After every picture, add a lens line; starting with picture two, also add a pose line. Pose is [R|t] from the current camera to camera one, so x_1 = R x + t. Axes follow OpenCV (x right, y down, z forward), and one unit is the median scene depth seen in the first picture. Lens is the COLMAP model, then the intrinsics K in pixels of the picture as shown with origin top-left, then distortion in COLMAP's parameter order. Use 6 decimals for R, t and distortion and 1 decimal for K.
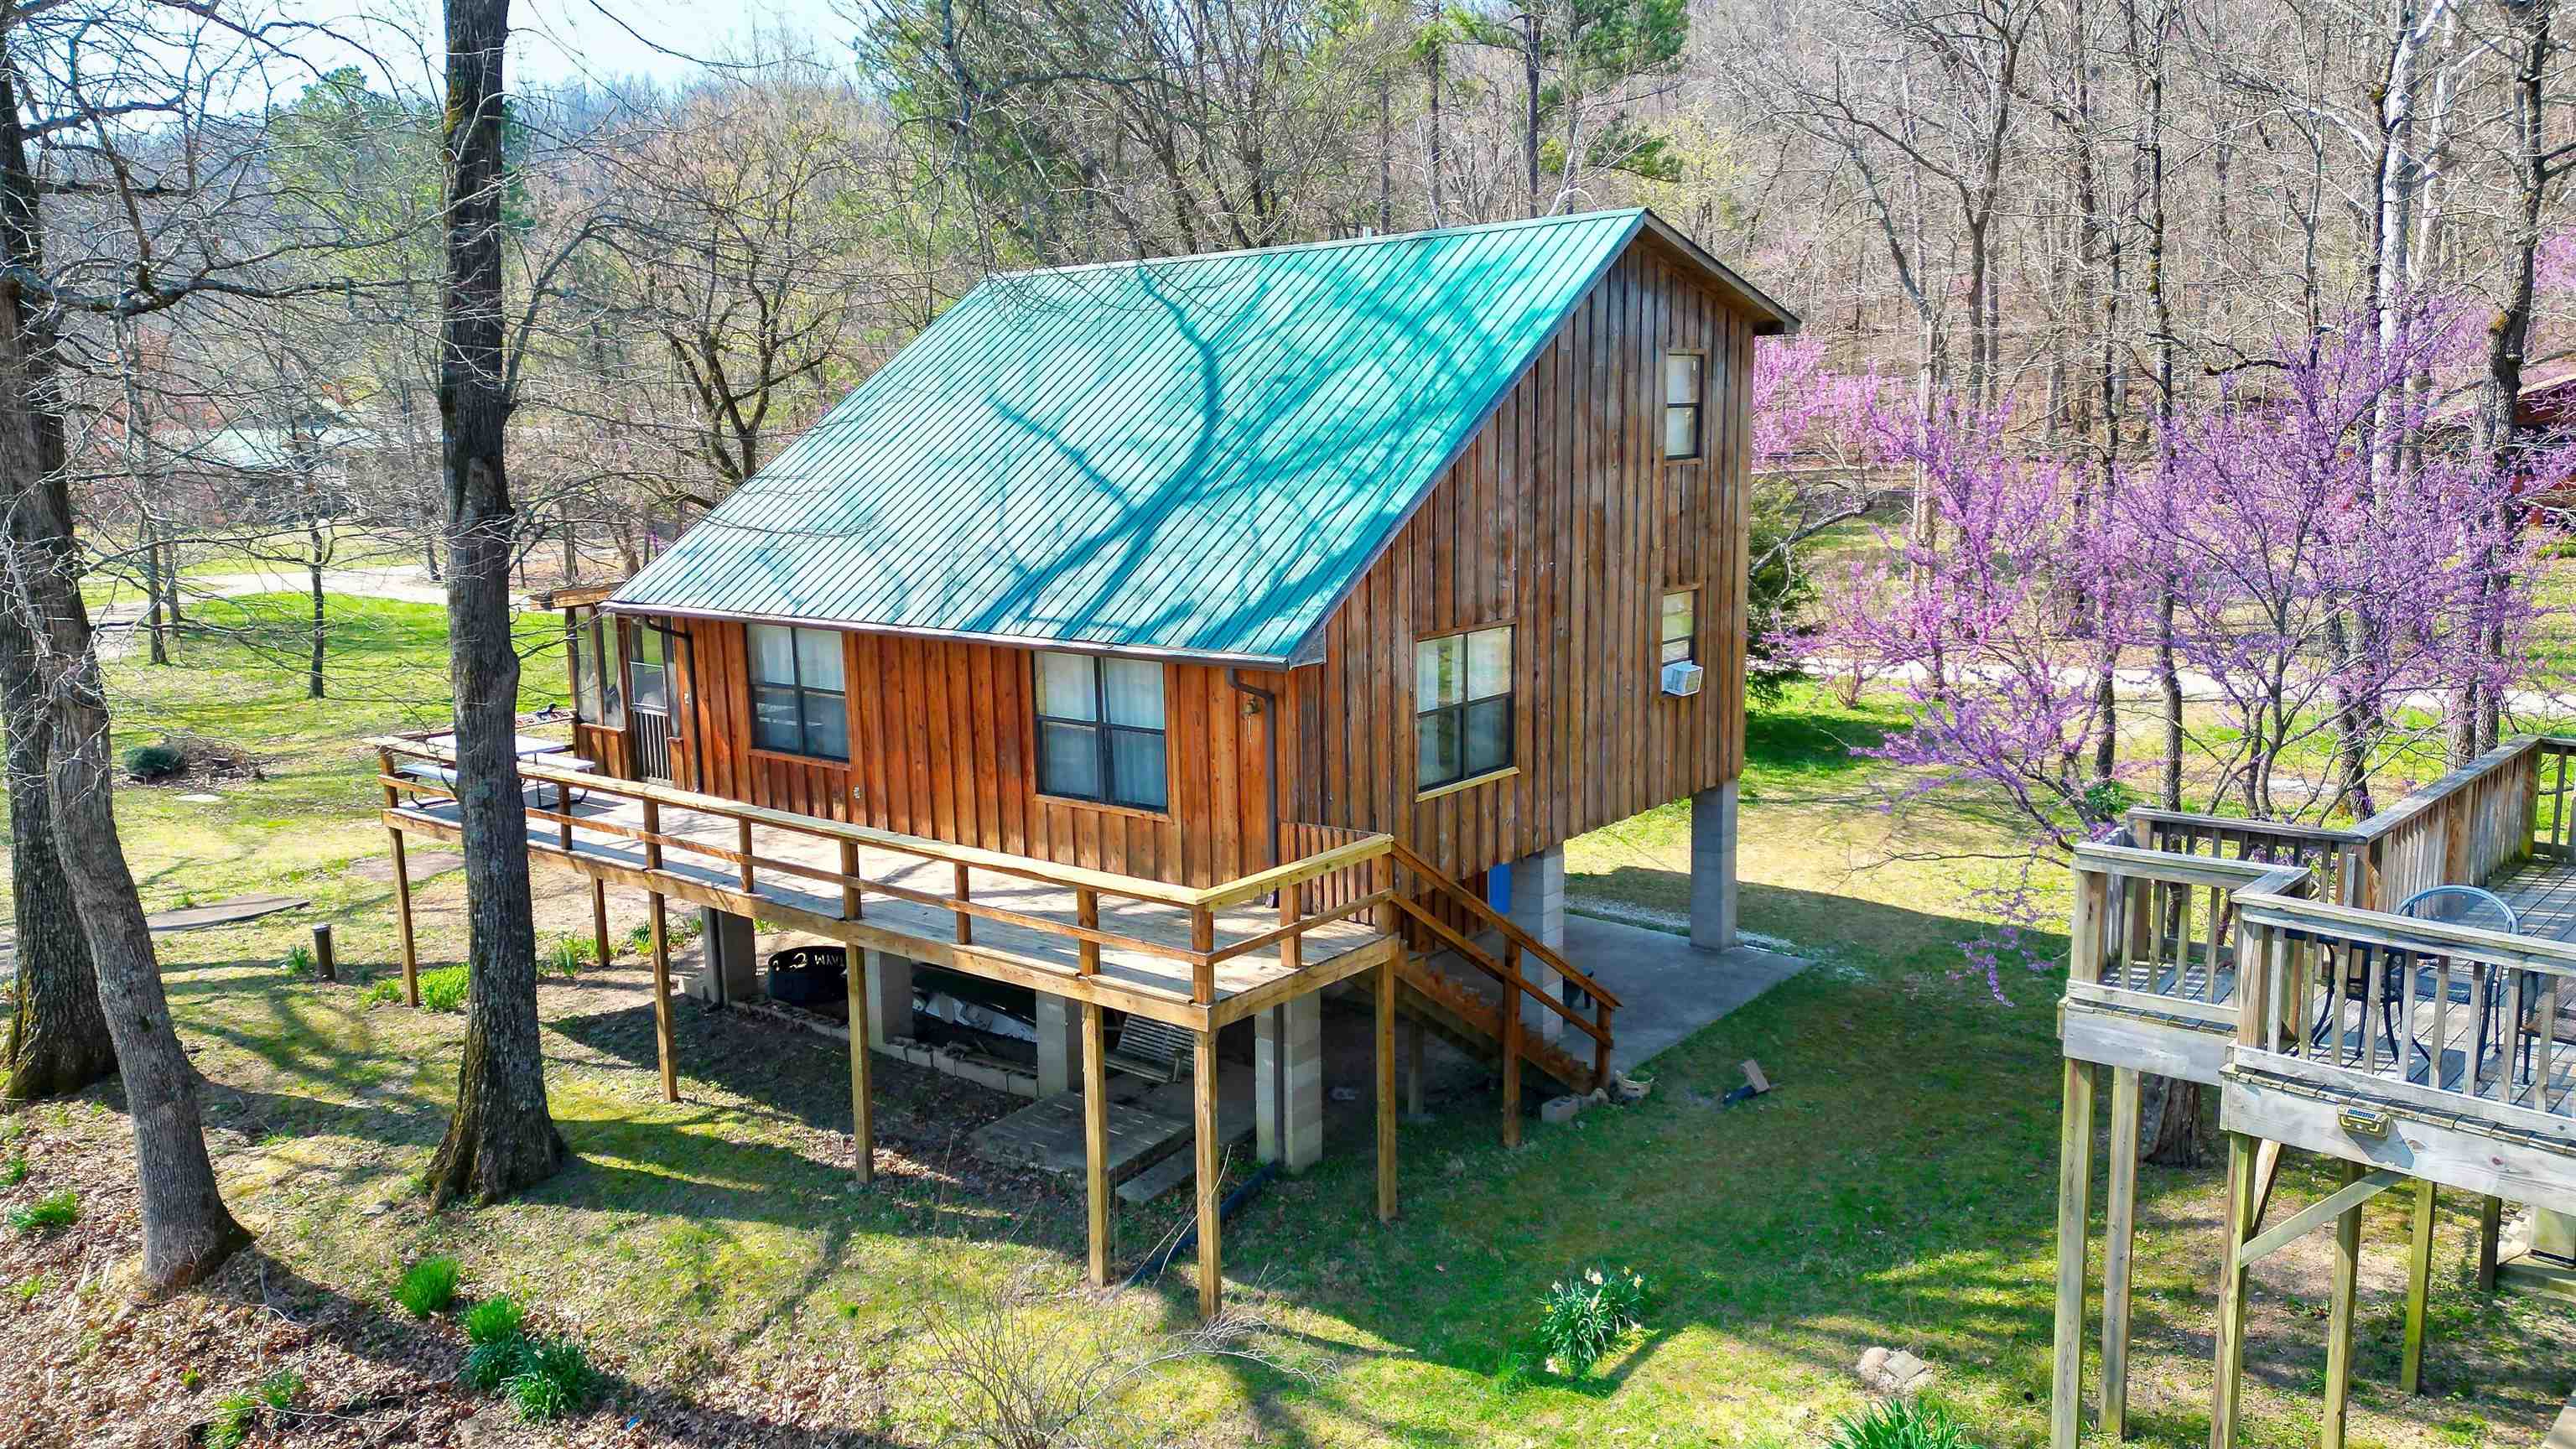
lens RADIAL K [[1737.7, 0, 1288.0], [0, 1737.7, 724.5], [0, 0, 1]] dist [0.035754, -0.000665]
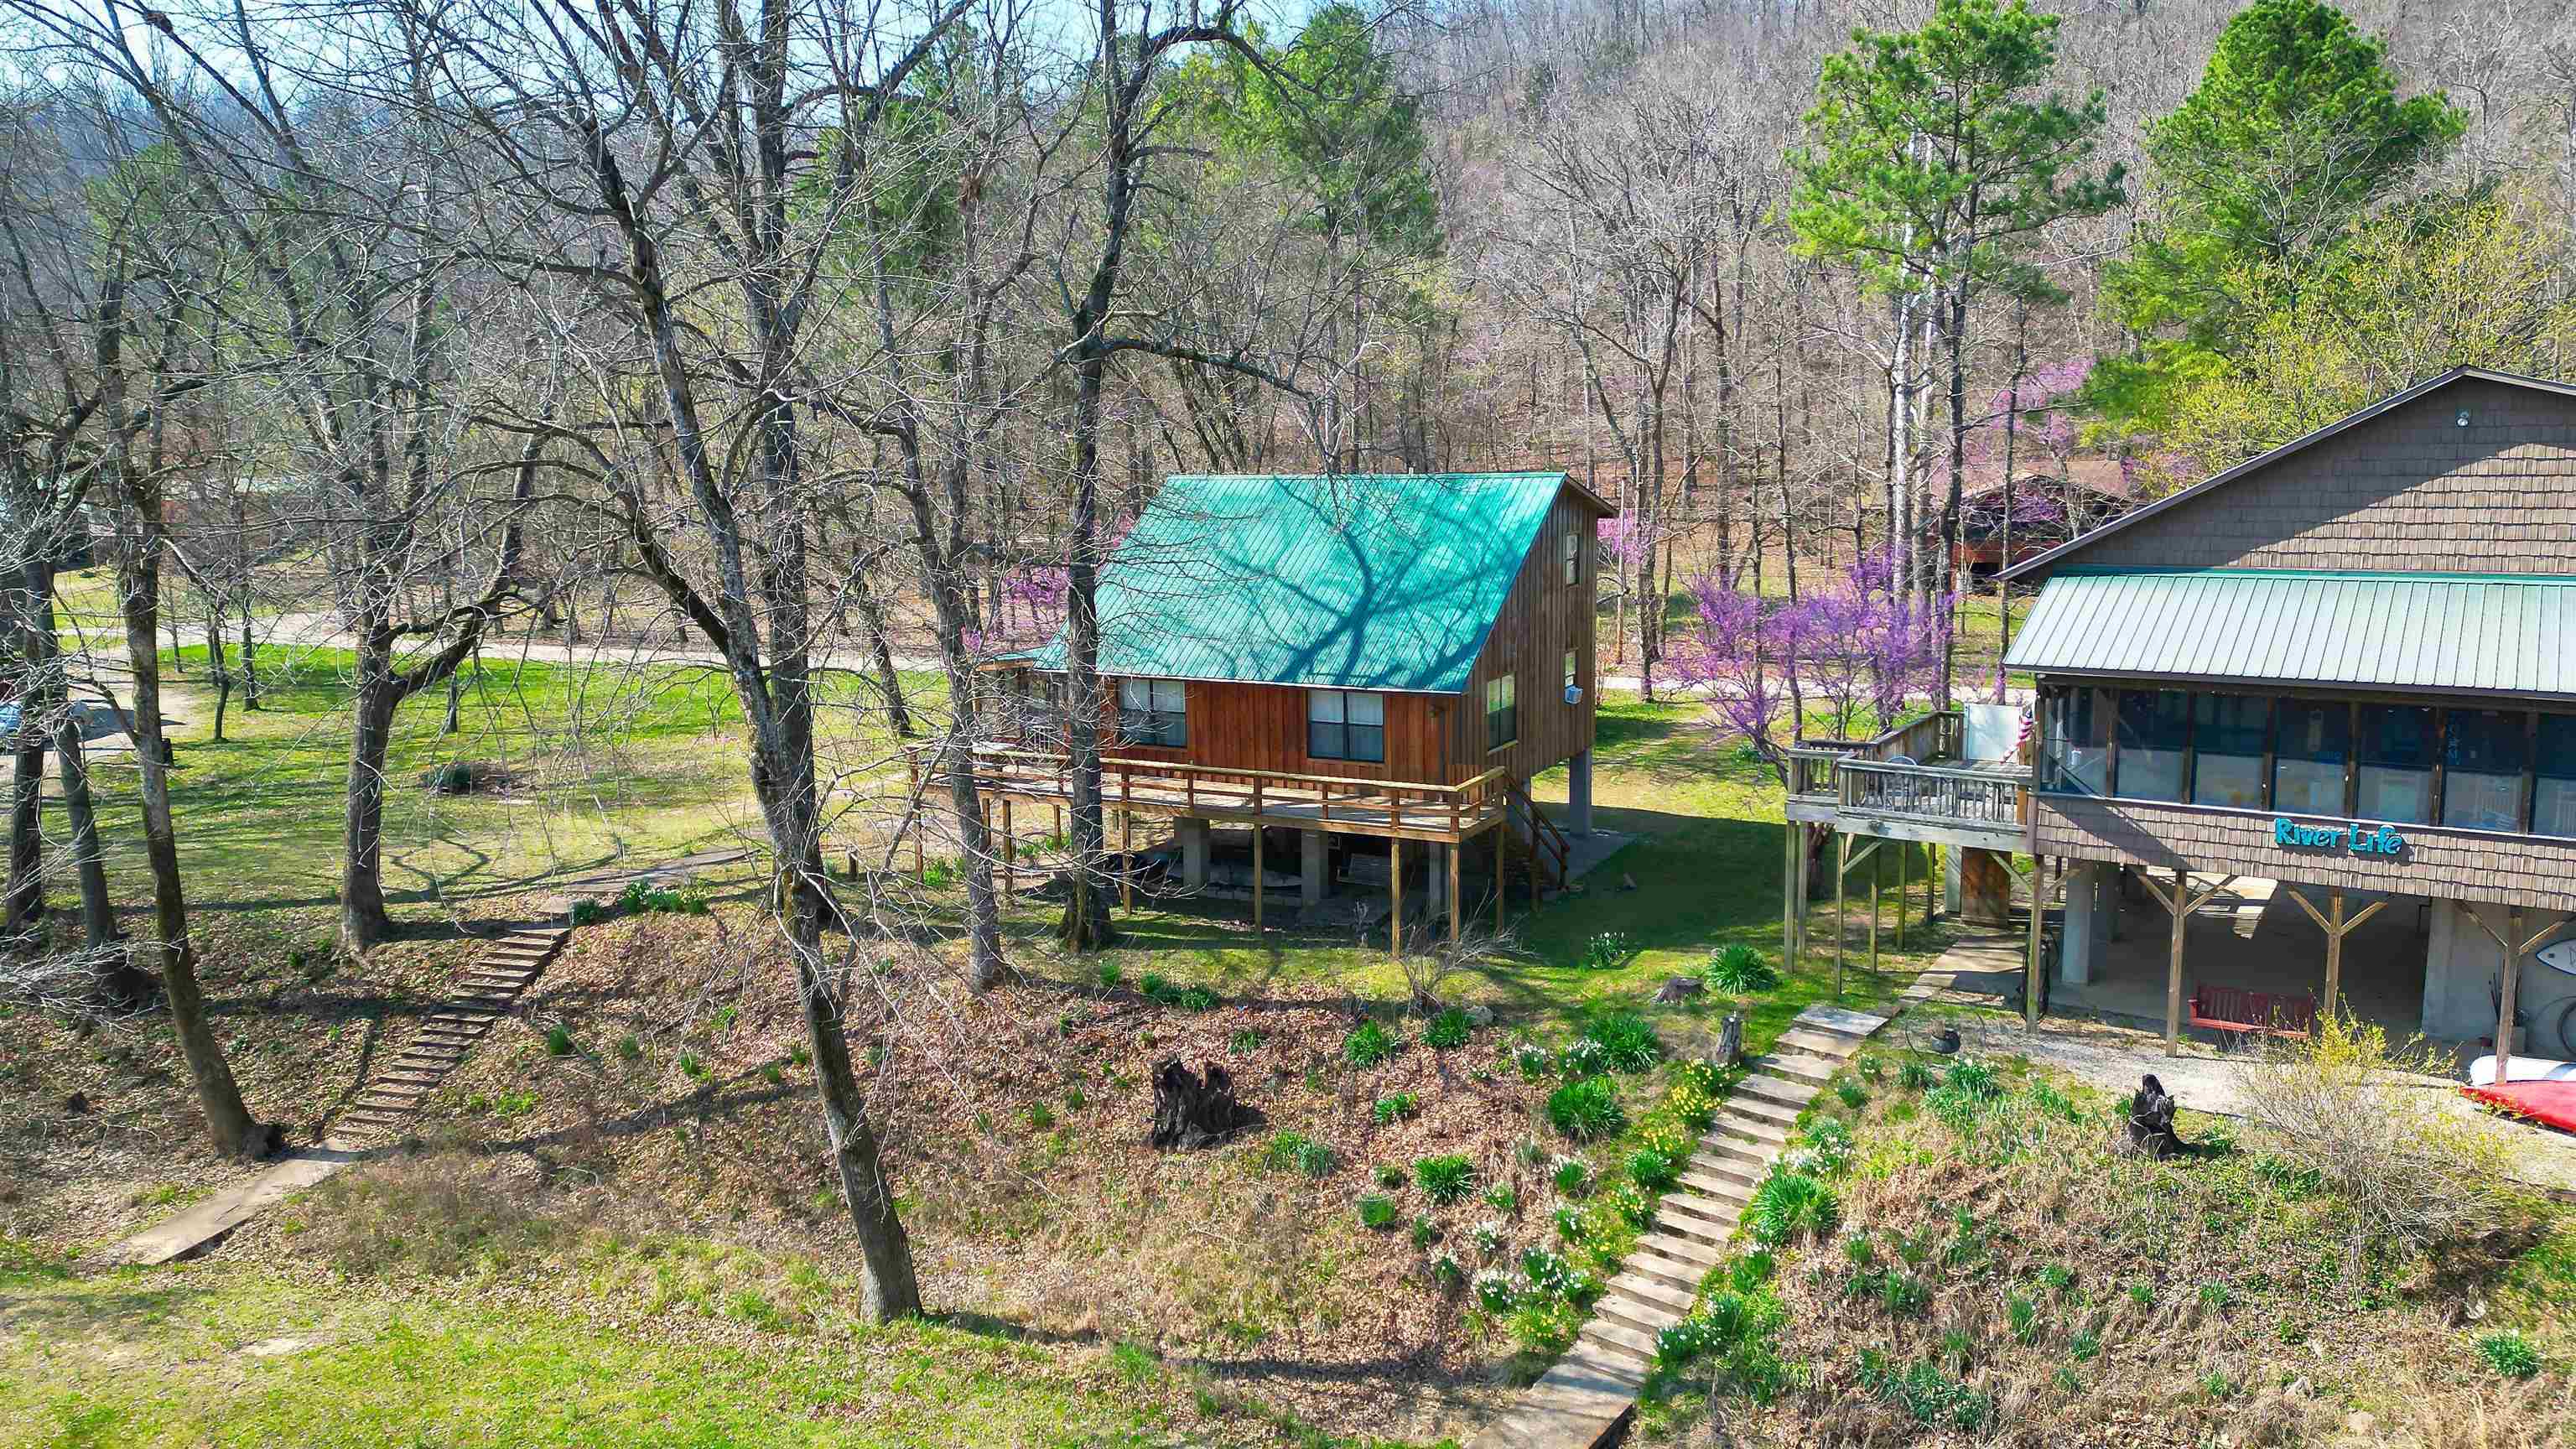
lens RADIAL K [[1818.1, 0, 1288.0], [0, 1818.1, 724.5], [0, 0, 1]] dist [-0.001265, -0.002432]
pose [[0.977760, -0.018591, 0.208899, -0.644040], [0.022426, 0.999620, -0.016004, 0.036503], [-0.208522, 0.020332, 0.977806, -1.155780]]
